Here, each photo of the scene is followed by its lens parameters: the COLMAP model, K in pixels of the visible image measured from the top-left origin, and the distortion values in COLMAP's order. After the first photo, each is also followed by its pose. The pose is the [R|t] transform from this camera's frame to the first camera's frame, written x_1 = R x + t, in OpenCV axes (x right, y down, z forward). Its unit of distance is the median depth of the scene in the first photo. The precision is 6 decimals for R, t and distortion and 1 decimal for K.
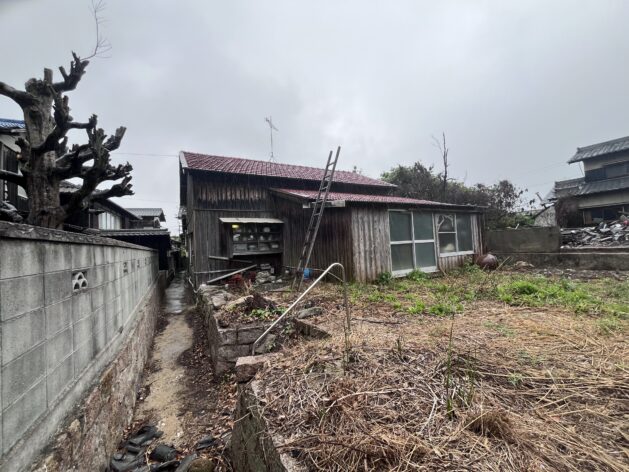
lens RADIAL K [[253.3, 0, 314.5], [0, 253.3, 237.1], [0, 0, 1]] dist [-0.003277, -0.000185]
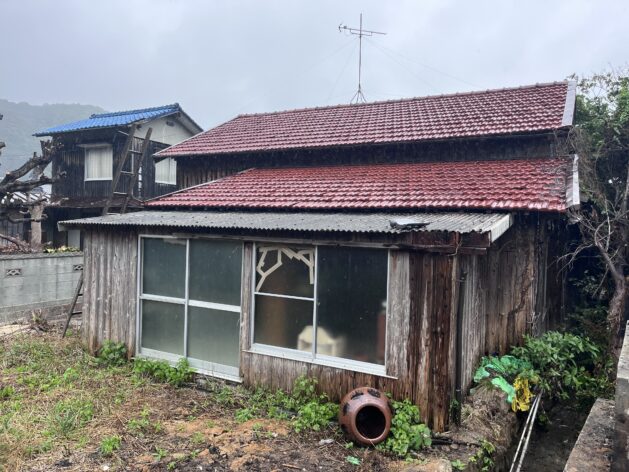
lens RADIAL K [[479.4, 0, 314.1], [0, 479.4, 235.8], [0, 0, 1]] dist [0.005636, 0.000645]
pose [[0.545557, 0.083707, -0.833883, 1.357791], [-0.026727, 0.996231, 0.082518, -0.202934], [0.837648, -0.022731, 0.545738, 0.748888]]
